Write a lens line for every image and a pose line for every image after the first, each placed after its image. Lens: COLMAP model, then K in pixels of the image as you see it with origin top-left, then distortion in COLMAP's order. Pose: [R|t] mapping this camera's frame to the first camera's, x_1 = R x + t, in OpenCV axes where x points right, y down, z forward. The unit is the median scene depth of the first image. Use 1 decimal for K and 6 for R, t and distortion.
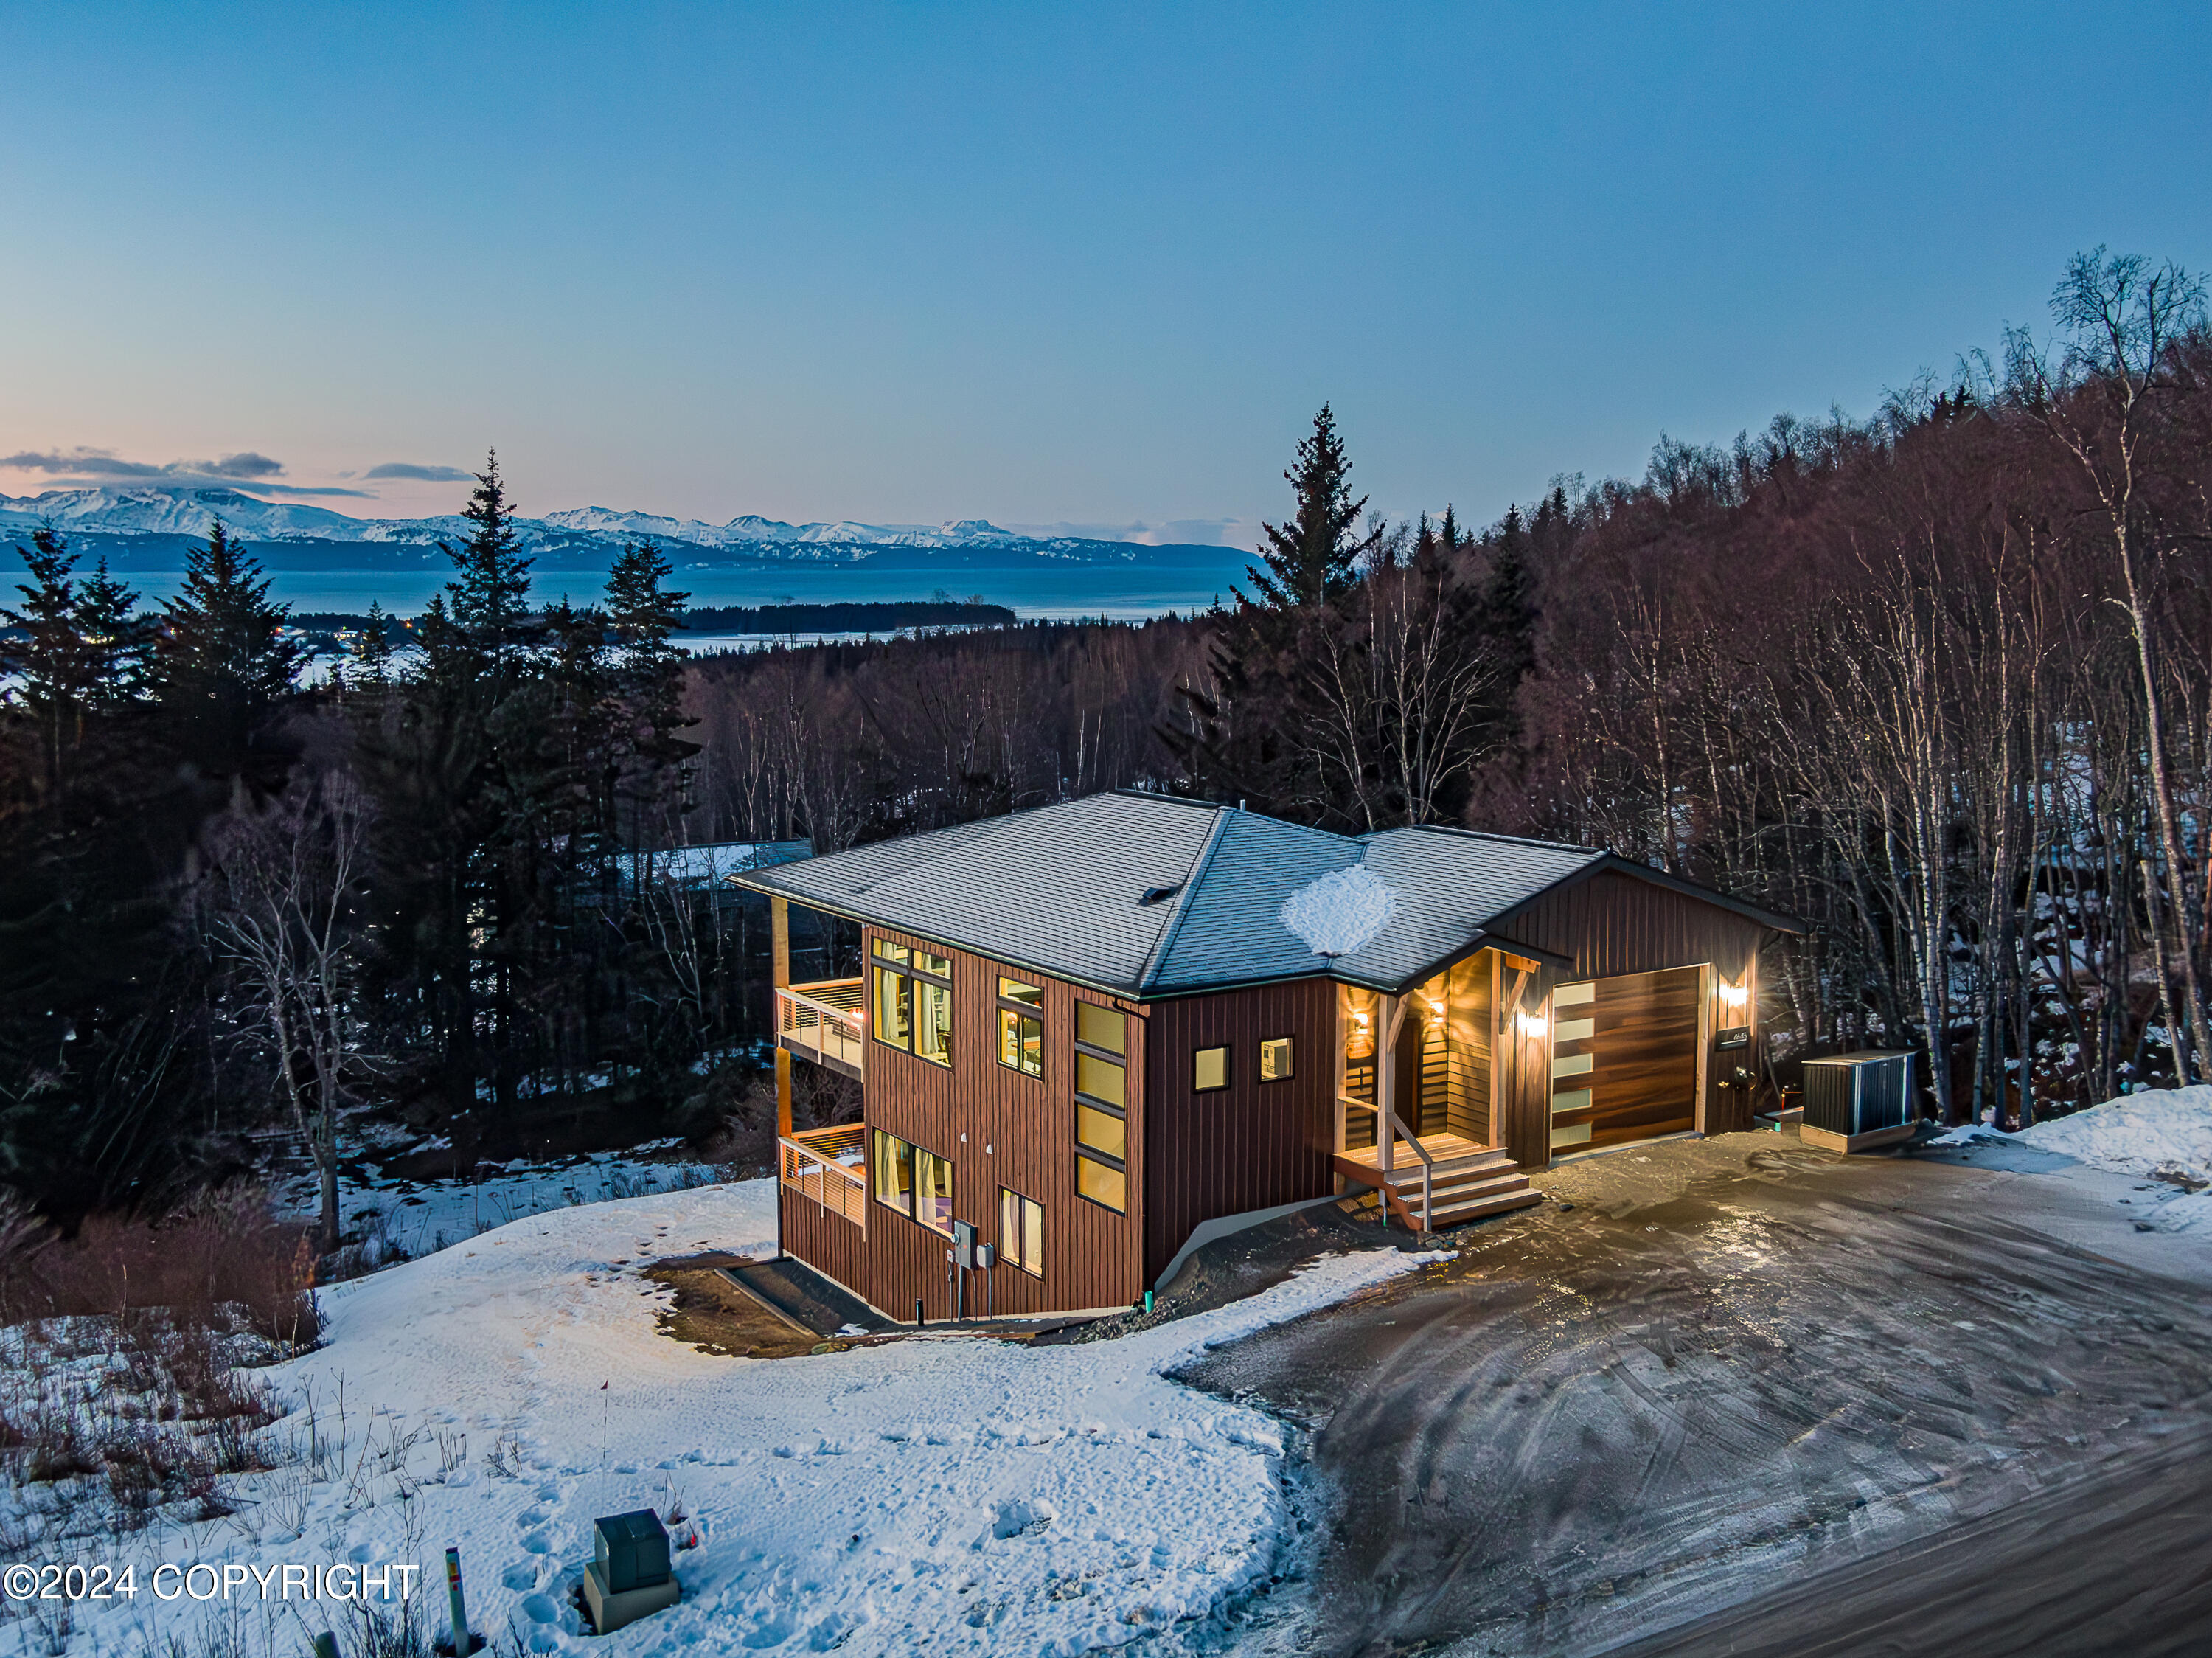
lens RADIAL K [[2220.0, 0, 1106.1], [0, 2220.0, 832.4], [0, 0, 1]] dist [0.039882, -0.036247]
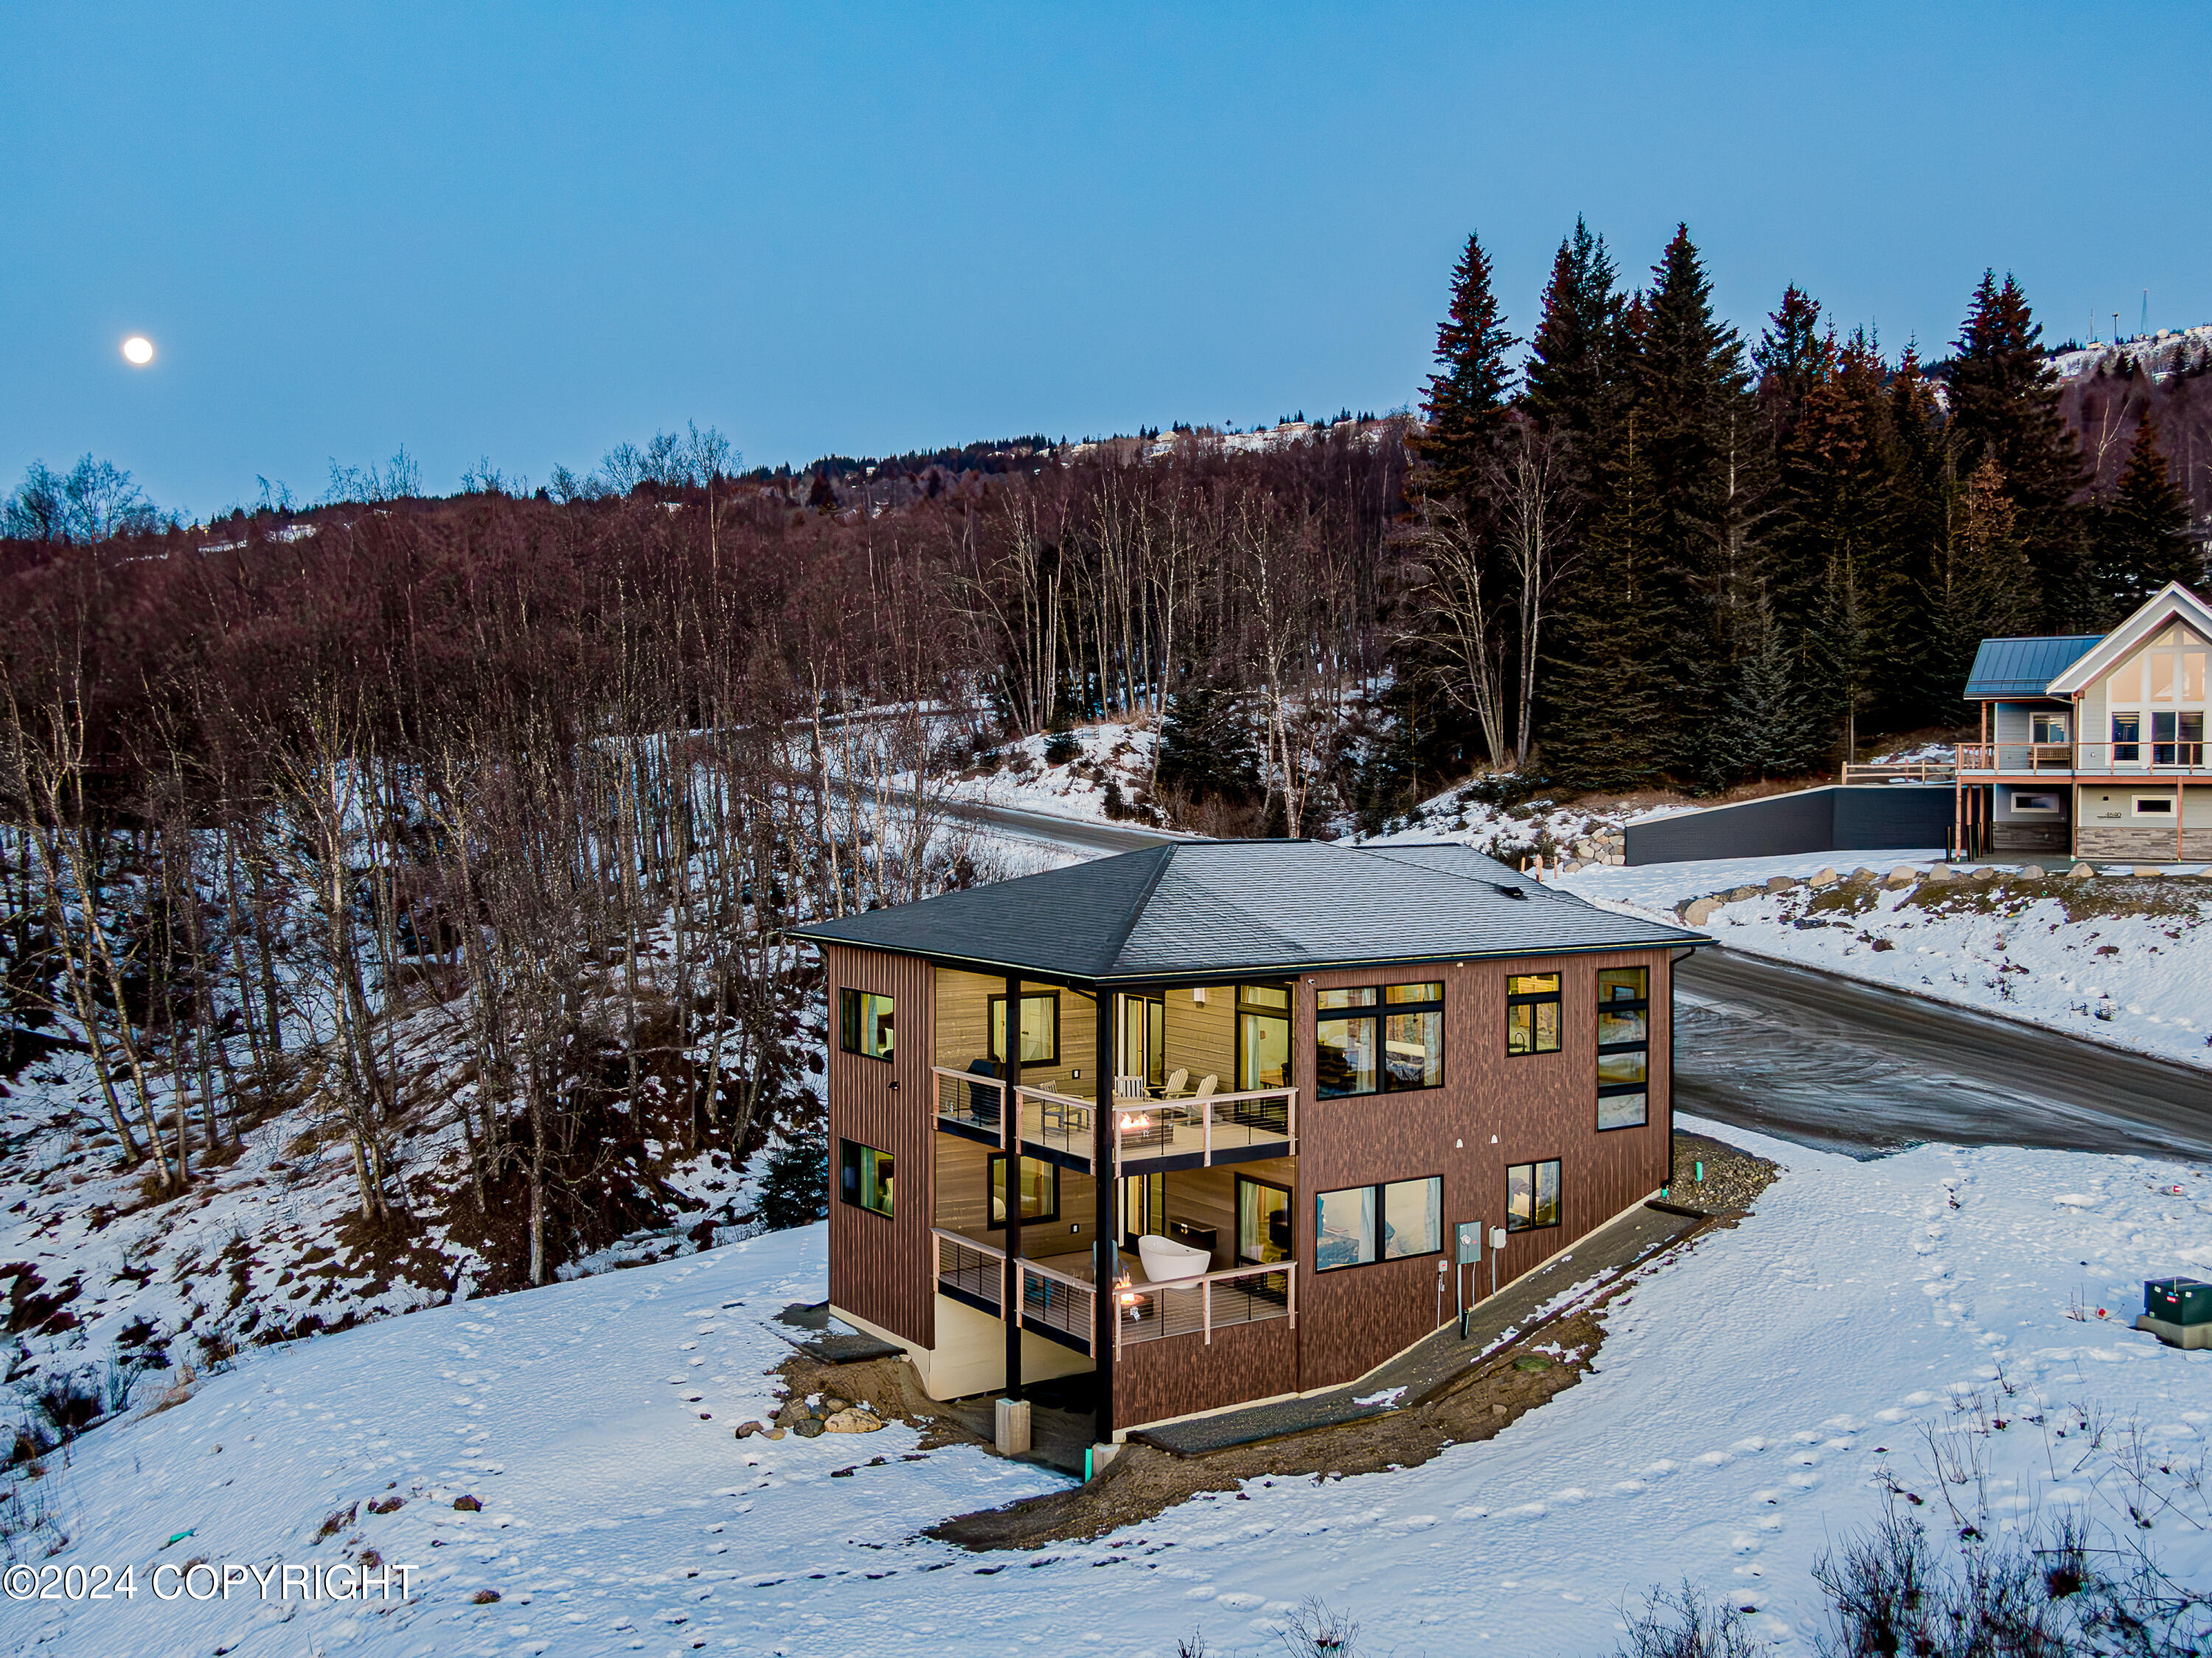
lens RADIAL K [[2077.0, 0, 1110.2], [0, 2077.0, 829.6], [0, 0, 1]] dist [0.034101, -0.010008]
pose [[-0.029045, -0.024090, 0.999288, -1.129715], [0.115789, 0.992899, 0.027302, -0.064662], [-0.992849, 0.116500, -0.026049, 1.249454]]
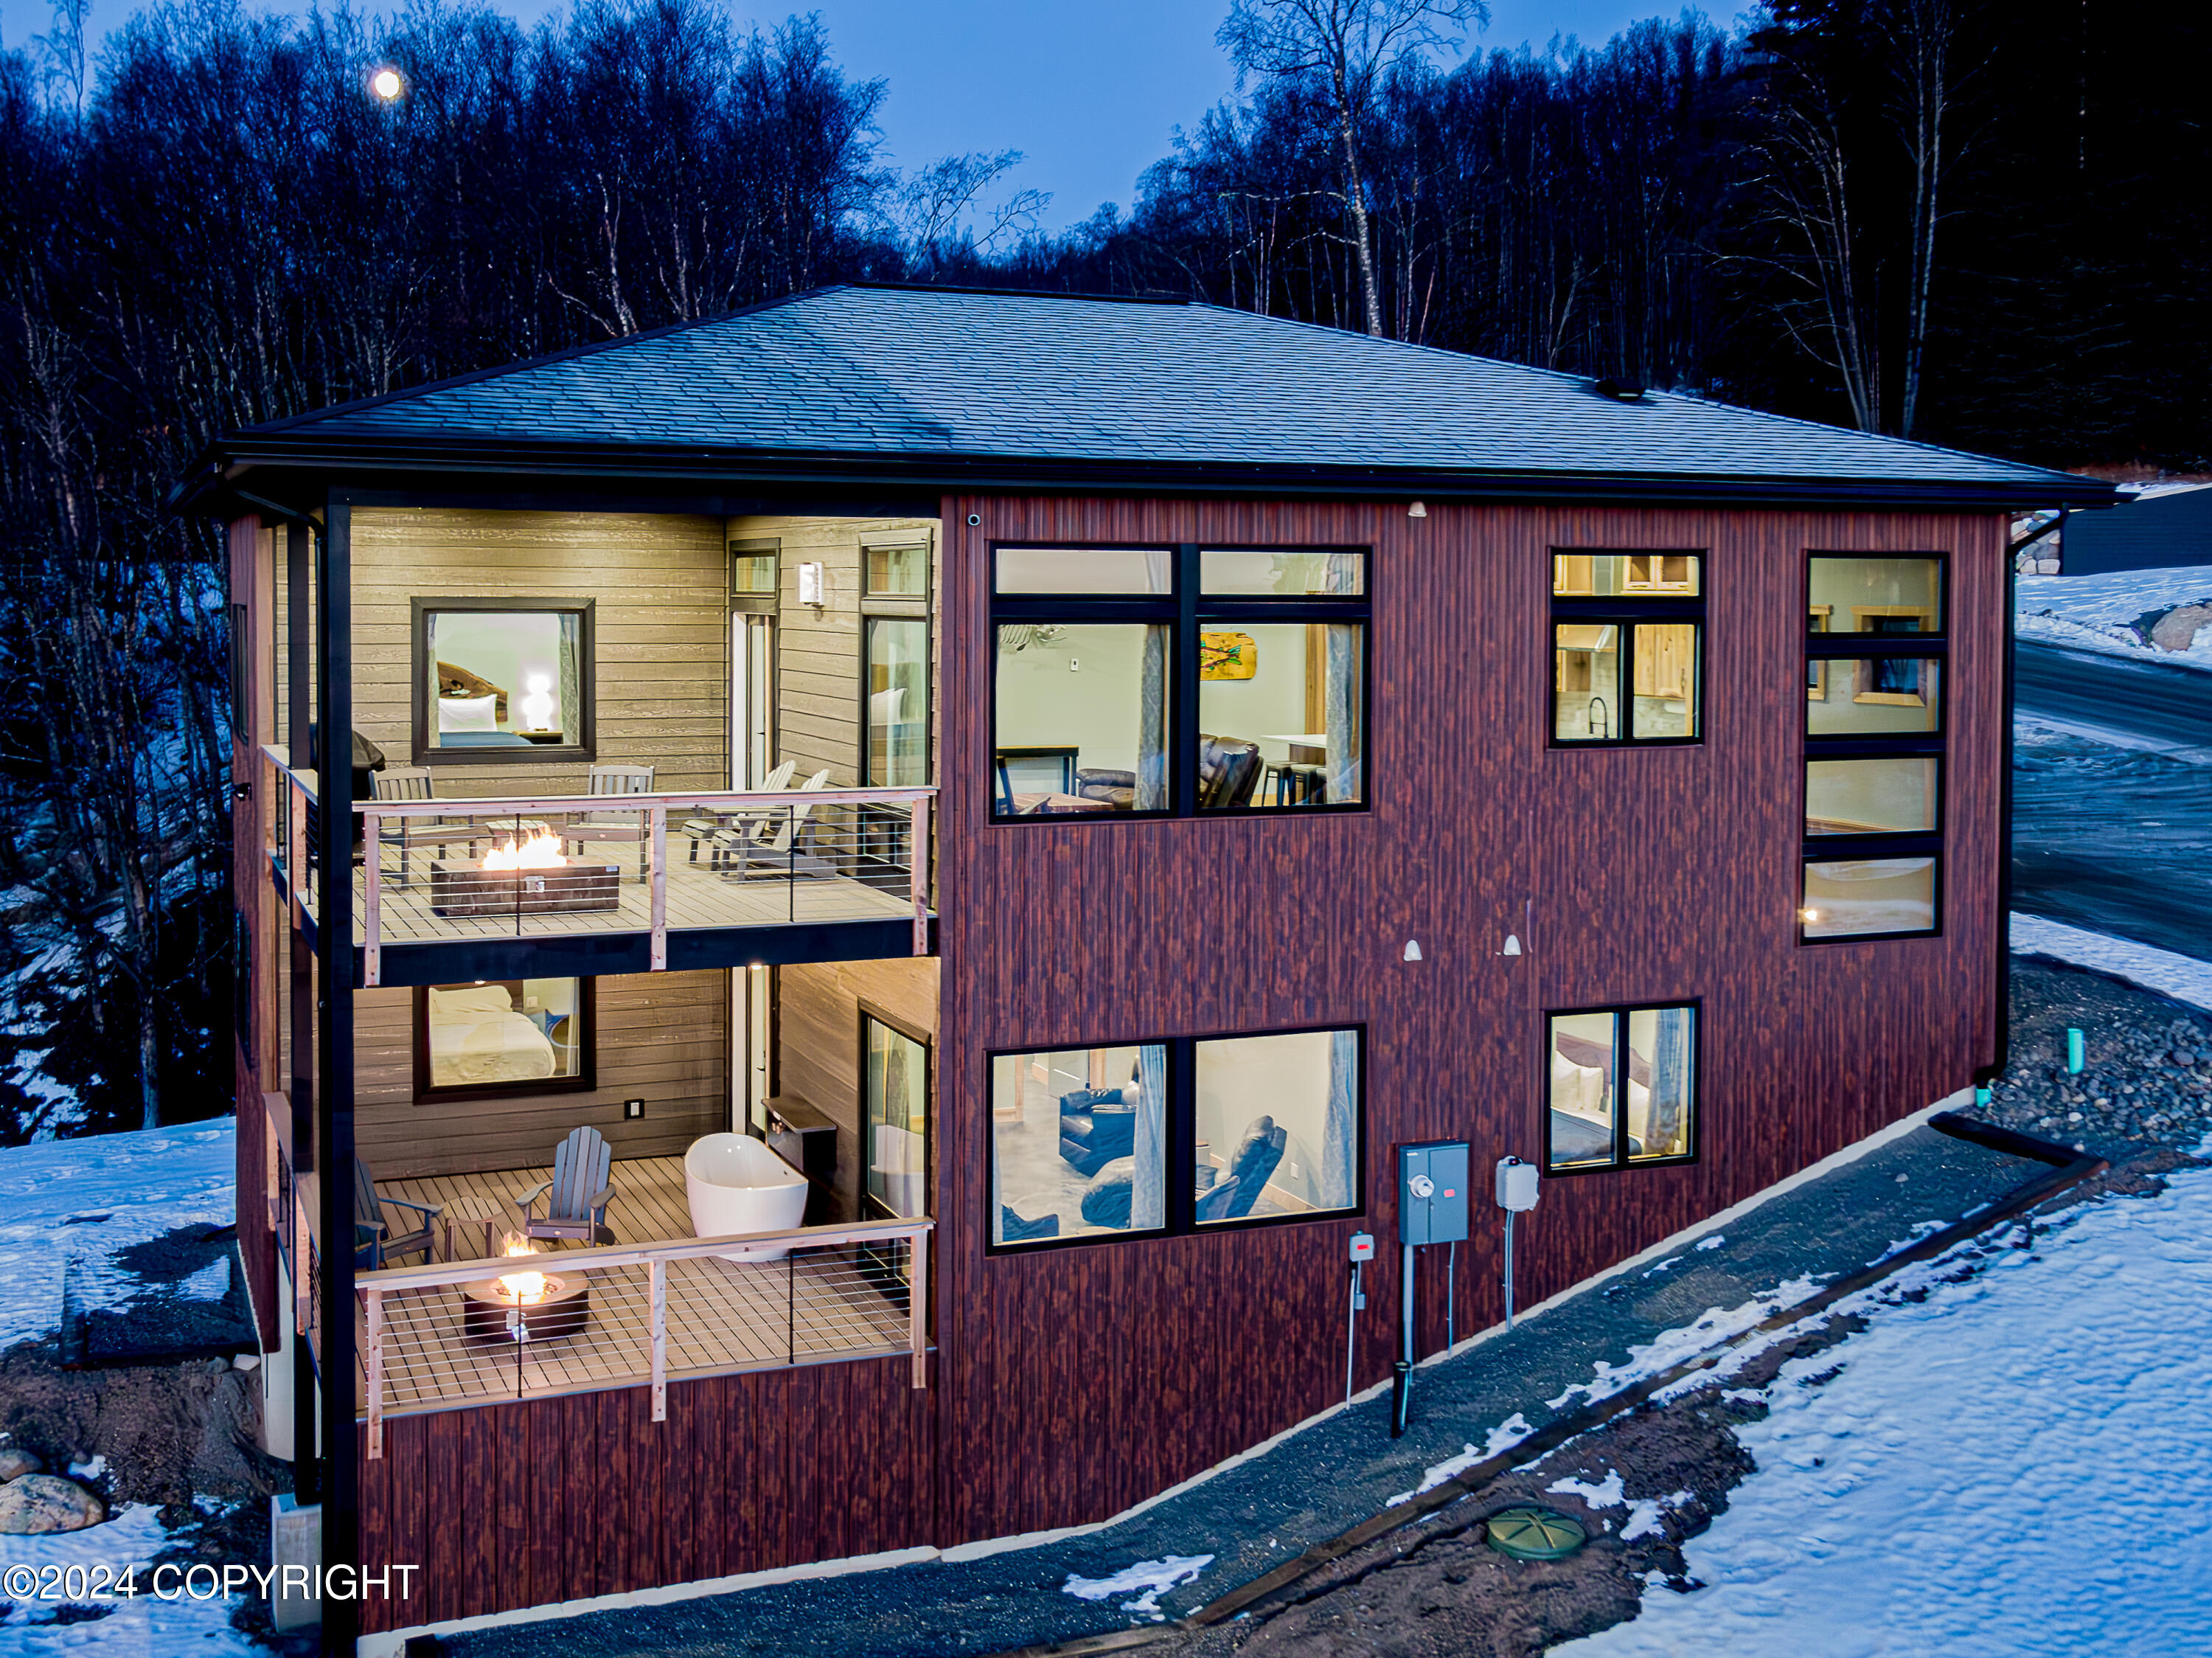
lens RADIAL K [[2291.6, 0, 970.7], [0, 2291.6, 684.4], [0, 0, 1]] dist [0.003687, 0.028087]
pose [[0.198966, -0.037435, 0.979291, -0.556219], [0.111939, 0.993598, 0.015239, 0.072338], [-0.973592, 0.106589, 0.201883, 1.048930]]
